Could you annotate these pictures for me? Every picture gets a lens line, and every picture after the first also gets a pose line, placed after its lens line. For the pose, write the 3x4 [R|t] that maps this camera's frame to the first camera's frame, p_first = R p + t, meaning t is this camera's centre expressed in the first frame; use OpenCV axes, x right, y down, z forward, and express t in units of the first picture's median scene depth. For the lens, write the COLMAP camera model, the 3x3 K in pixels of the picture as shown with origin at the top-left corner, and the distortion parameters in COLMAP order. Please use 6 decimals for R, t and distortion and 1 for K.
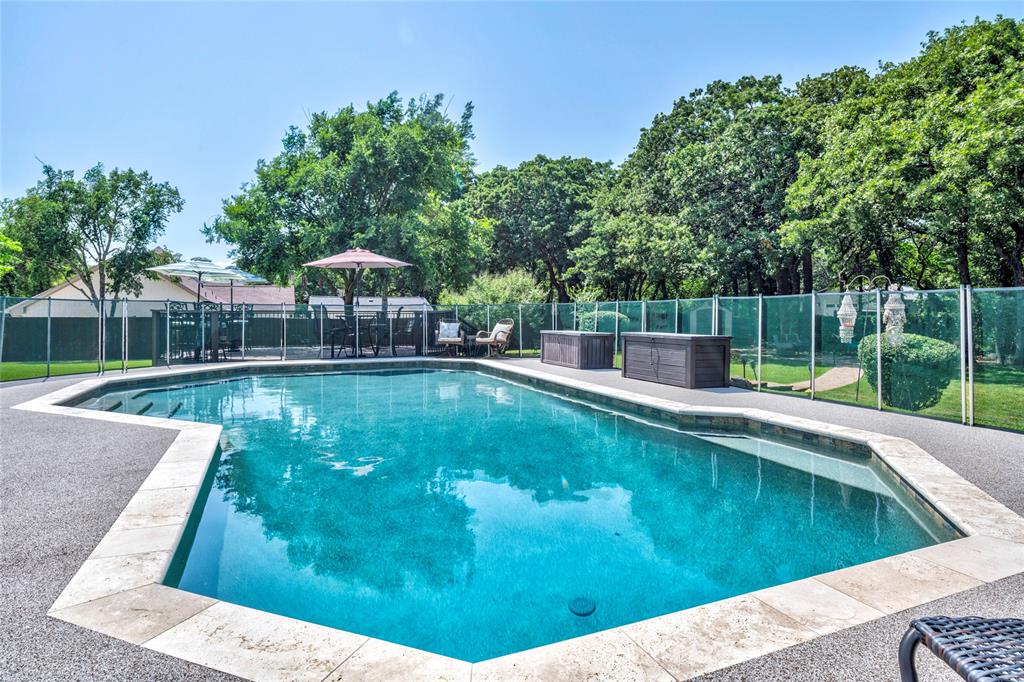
lens RADIAL K [[557.6, 0, 493.0], [0, 557.6, 321.8], [0, 0, 1]] dist [0.001534, -0.005936]
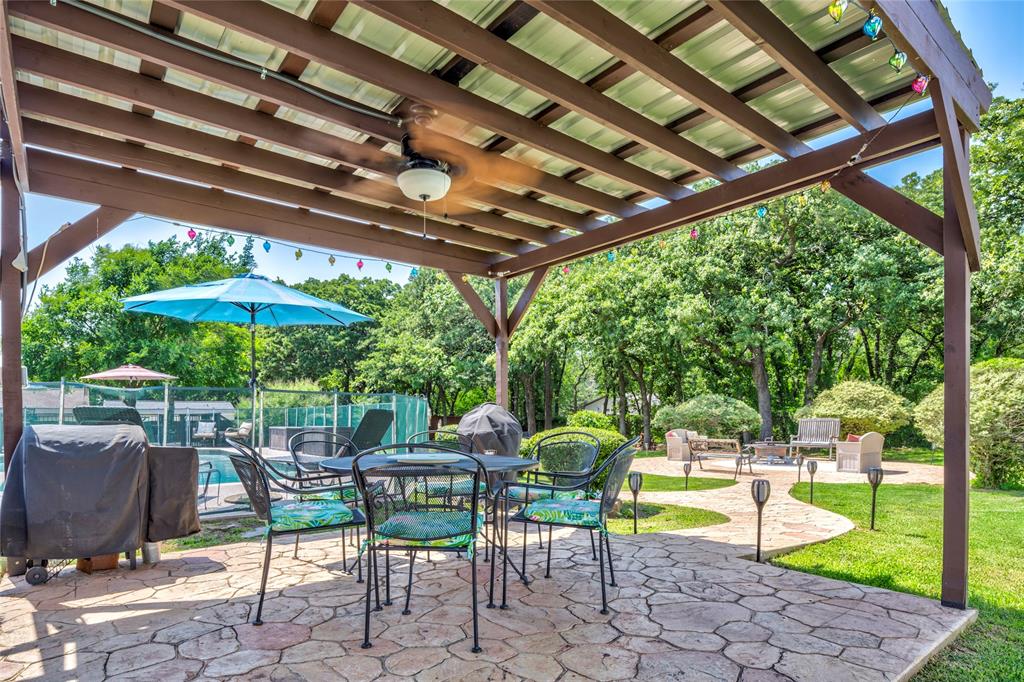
lens RADIAL K [[557.6, 0, 505.5], [0, 557.6, 417.8], [0, 0, 1]] dist [0.001534, -0.005936]
pose [[0.957986, -0.001124, 0.286813, 0.106887], [0.004387, 0.999933, -0.010737, 0.004479], [-0.286782, 0.011544, 0.957926, -0.238977]]
